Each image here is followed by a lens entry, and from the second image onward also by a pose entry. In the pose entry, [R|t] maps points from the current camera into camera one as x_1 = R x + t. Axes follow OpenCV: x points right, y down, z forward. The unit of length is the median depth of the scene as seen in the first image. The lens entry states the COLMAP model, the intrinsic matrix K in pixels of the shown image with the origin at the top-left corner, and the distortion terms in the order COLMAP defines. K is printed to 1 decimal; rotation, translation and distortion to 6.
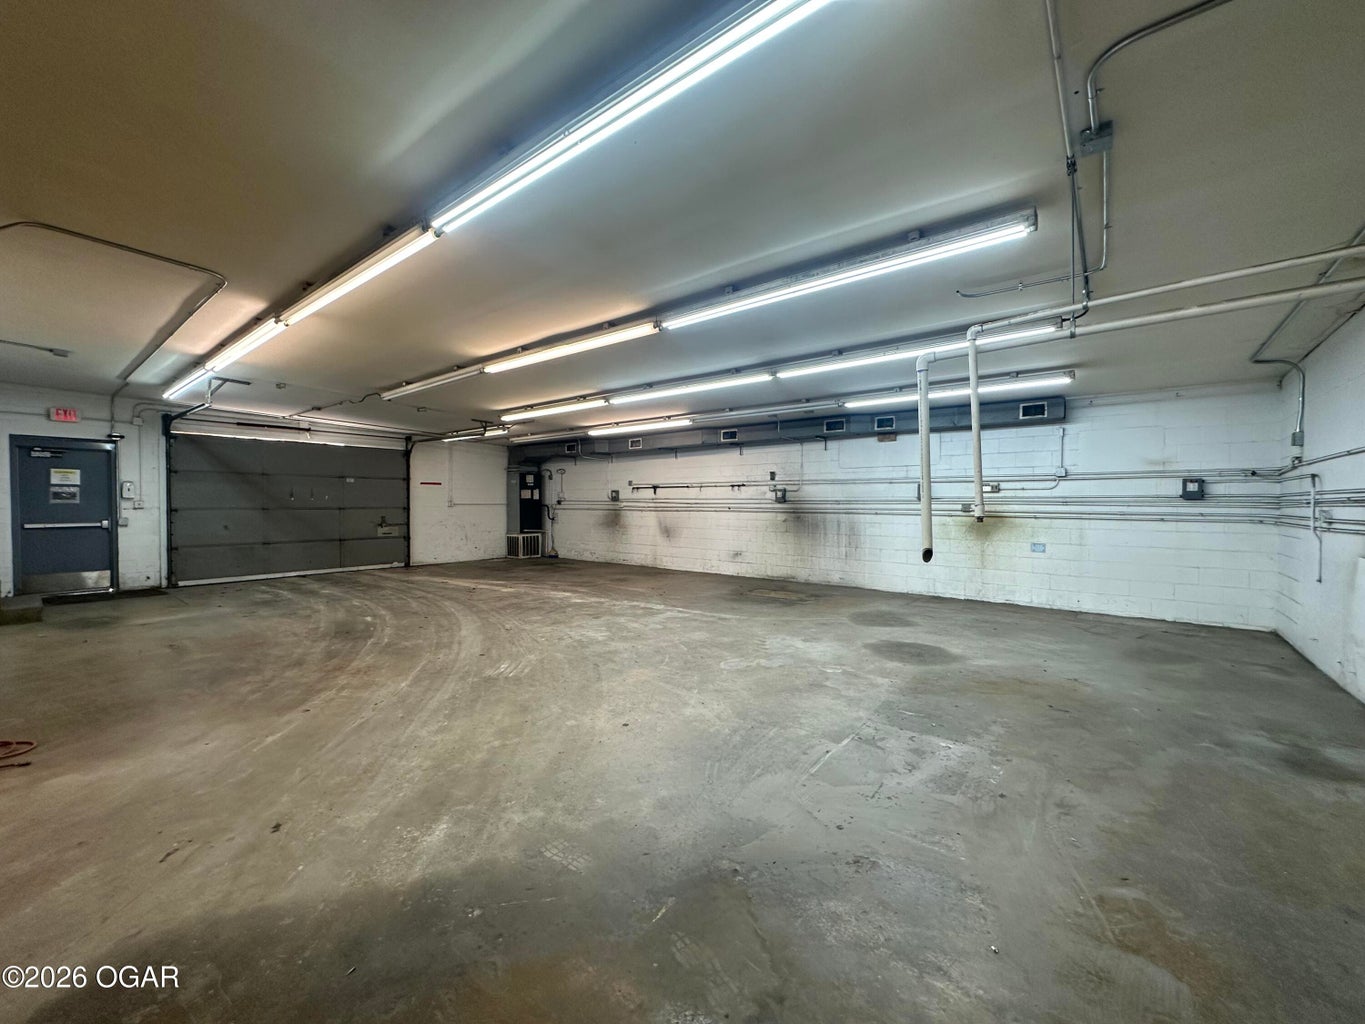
lens RADIAL K [[547.1, 0, 682.5], [0, 547.1, 512.0], [0, 0, 1]] dist [-0.001204, -0.000007]
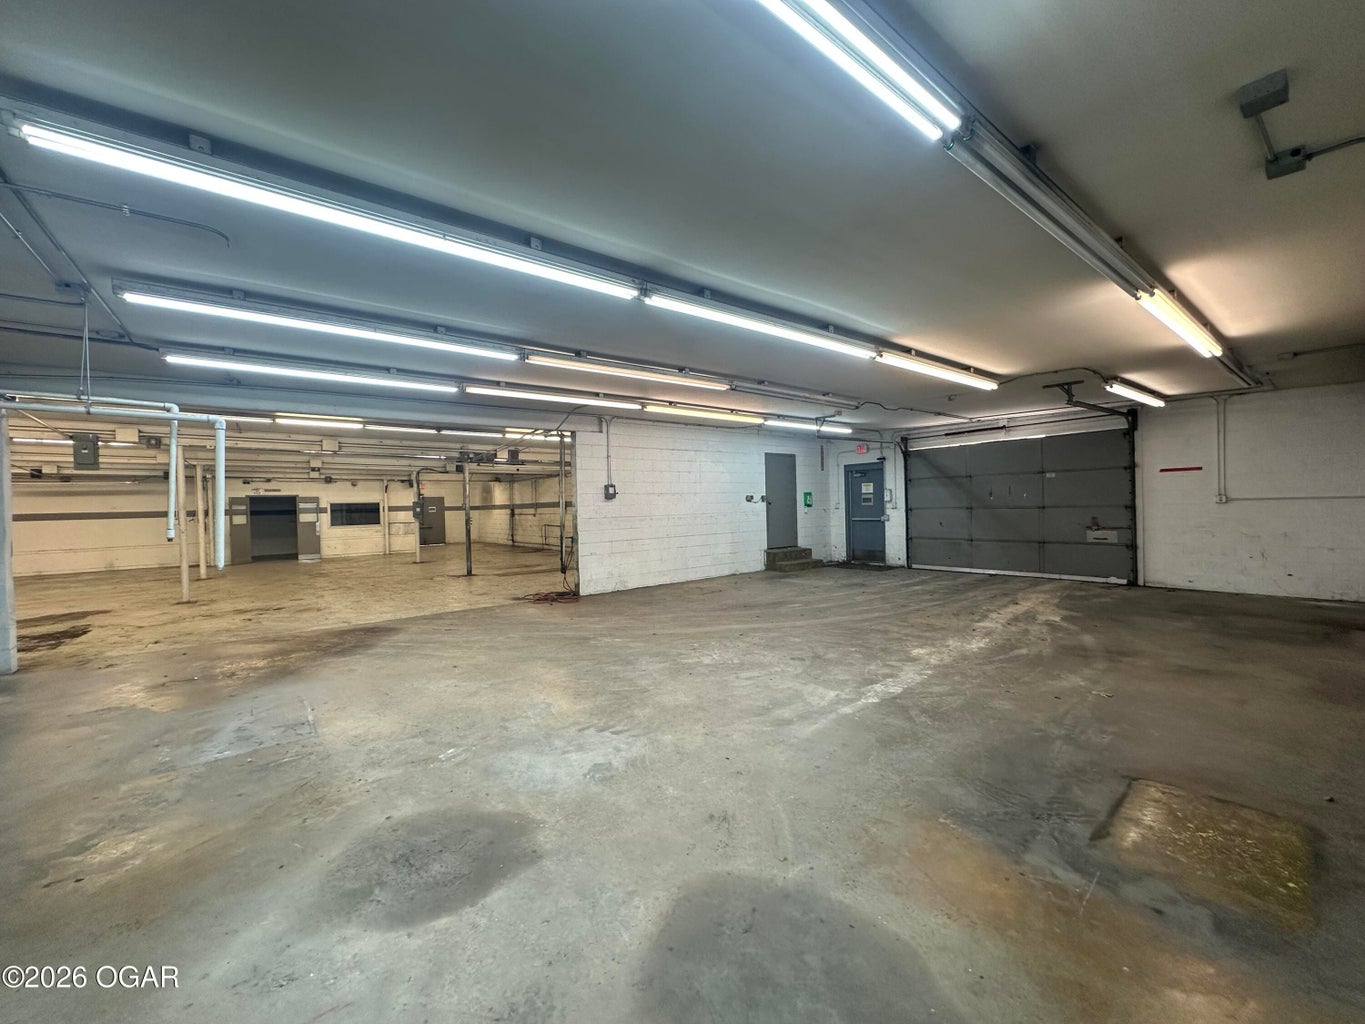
lens RADIAL K [[547.1, 0, 682.5], [0, 547.1, 512.0], [0, 0, 1]] dist [-0.001204, -0.000007]
pose [[-0.232474, 0.015656, -0.972477, 0.813622], [0.008903, 0.999863, 0.013969, -0.034900], [0.972562, -0.005410, -0.232581, 1.323132]]
